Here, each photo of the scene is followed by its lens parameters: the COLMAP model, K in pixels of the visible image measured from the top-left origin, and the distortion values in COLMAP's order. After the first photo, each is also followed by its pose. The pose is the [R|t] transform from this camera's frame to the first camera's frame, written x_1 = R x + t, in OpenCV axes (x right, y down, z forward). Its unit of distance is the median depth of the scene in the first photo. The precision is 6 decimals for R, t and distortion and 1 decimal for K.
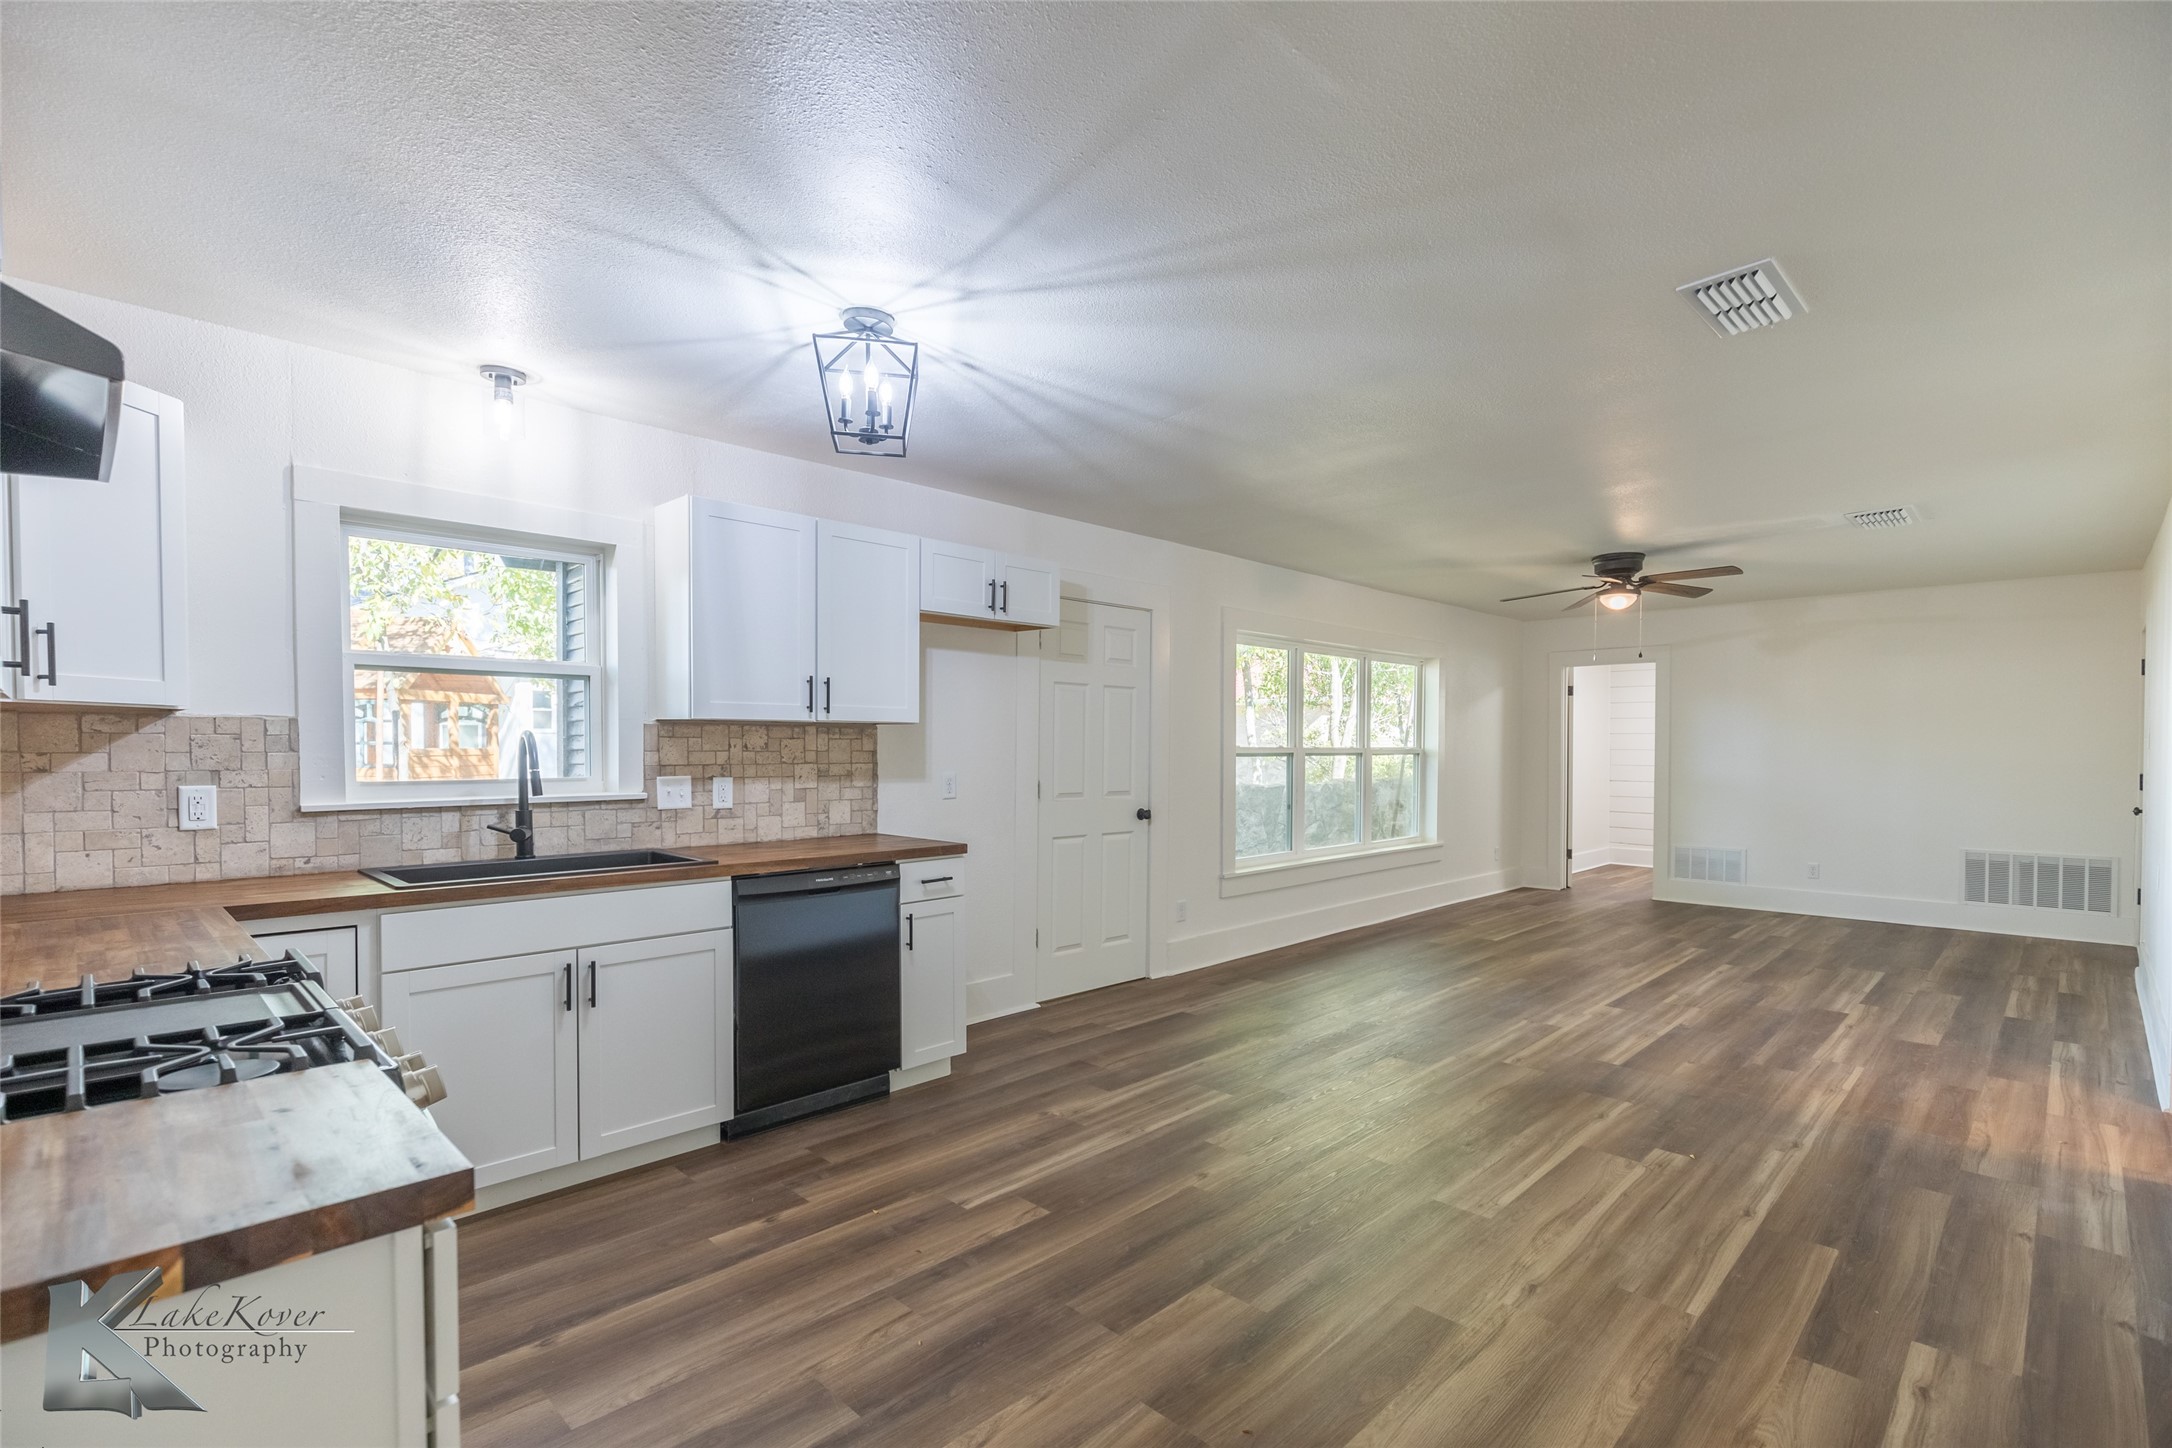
lens RADIAL K [[994.0, 0, 1149.4], [0, 994.0, 759.3], [0, 0, 1]] dist [0.002766, 0.000710]
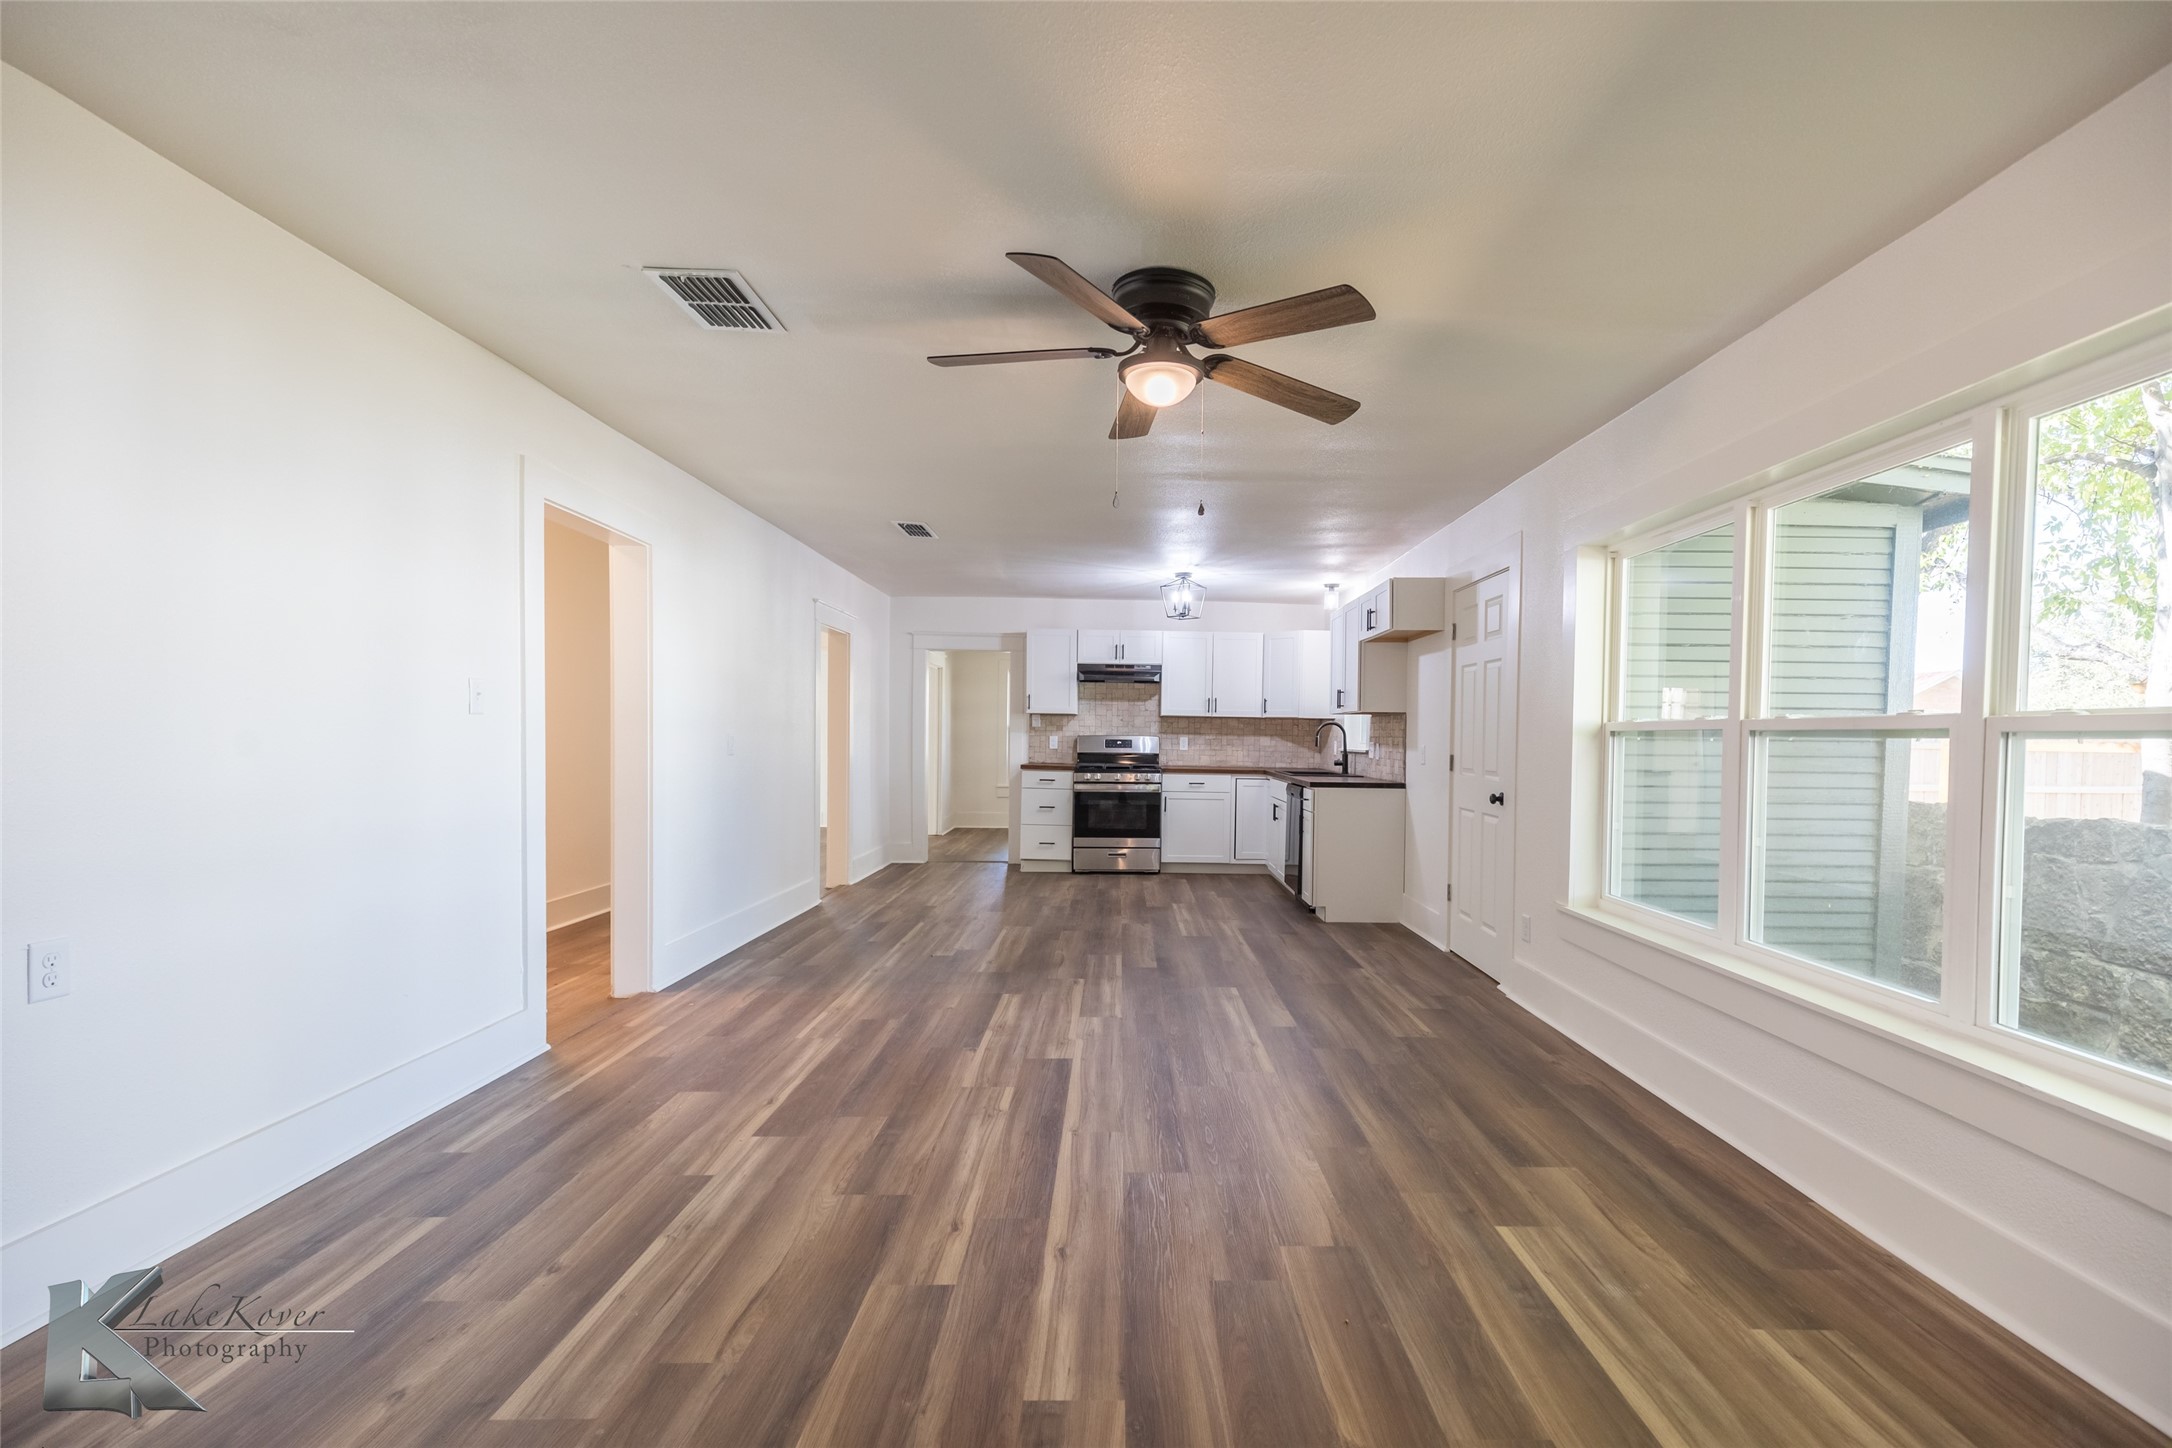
lens RADIAL K [[976.9, 0, 1122.9], [0, 976.9, 750.3], [0, 0, 1]] dist [-0.000343, 0.000161]
pose [[-0.726704, -0.006681, -0.686918, 1.182822], [-0.031049, 0.999250, 0.023129, 0.003171], [0.686249, 0.038136, -0.726367, 1.965329]]
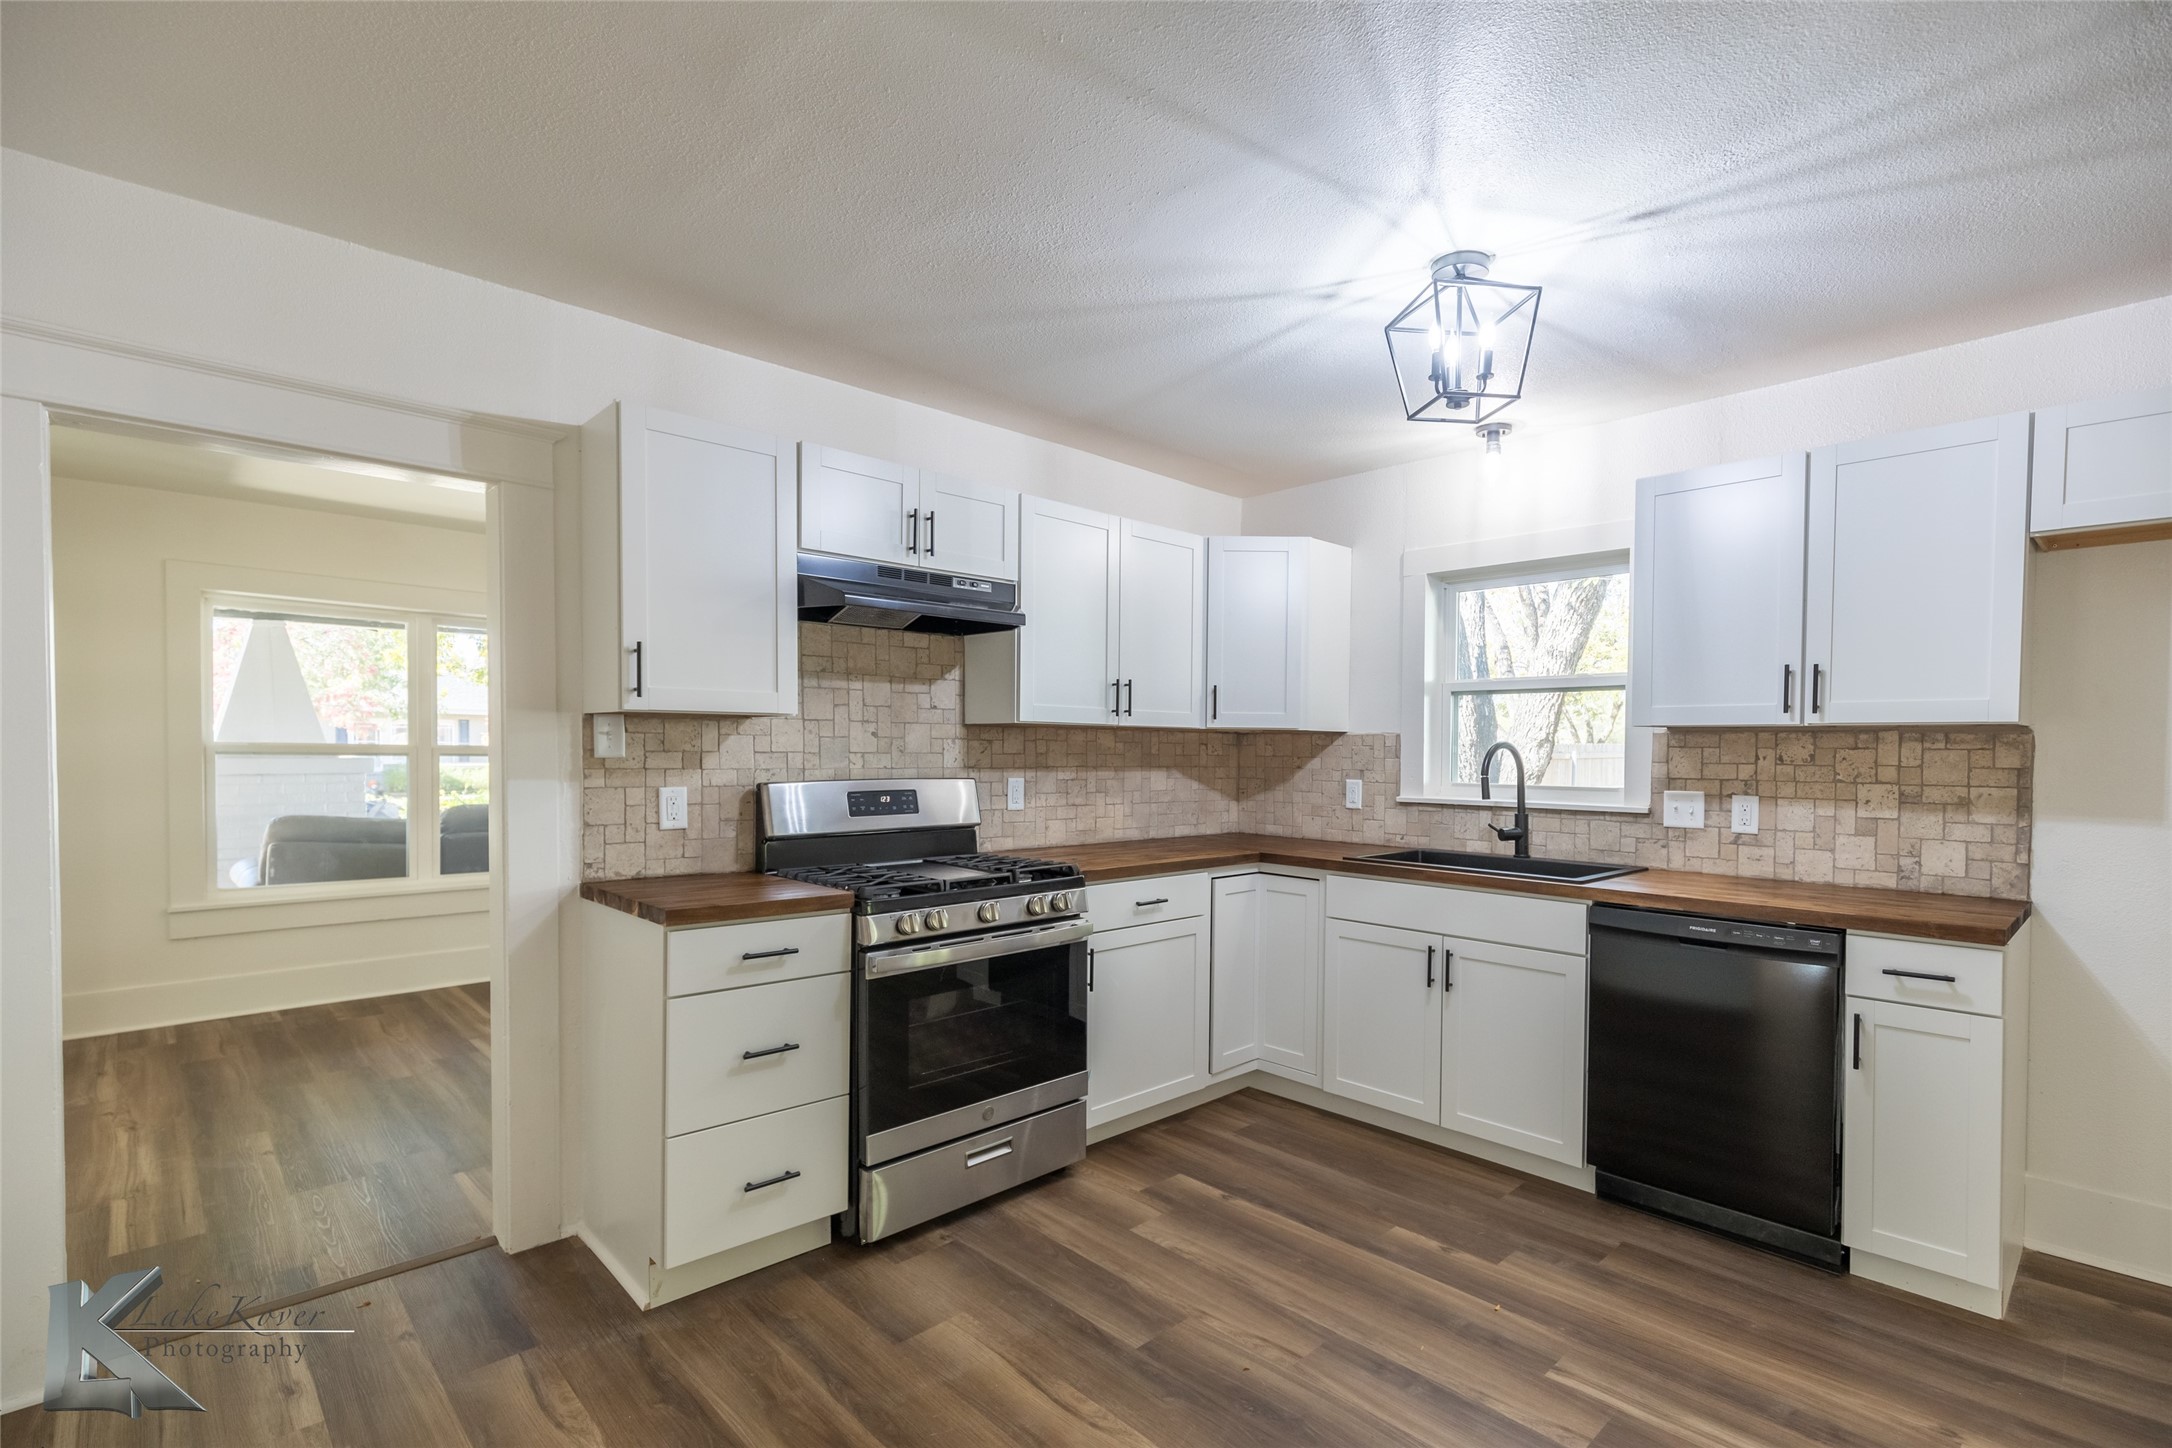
lens RADIAL K [[988.8, 0, 1115.8], [0, 988.8, 763.4], [0, 0, 1]] dist [0.000919, 0.000214]
pose [[-0.040620, 0.011236, -0.999111, 0.400486], [-0.024751, 0.999619, 0.012248, -0.005606], [0.998868, 0.025227, -0.040327, 0.492835]]
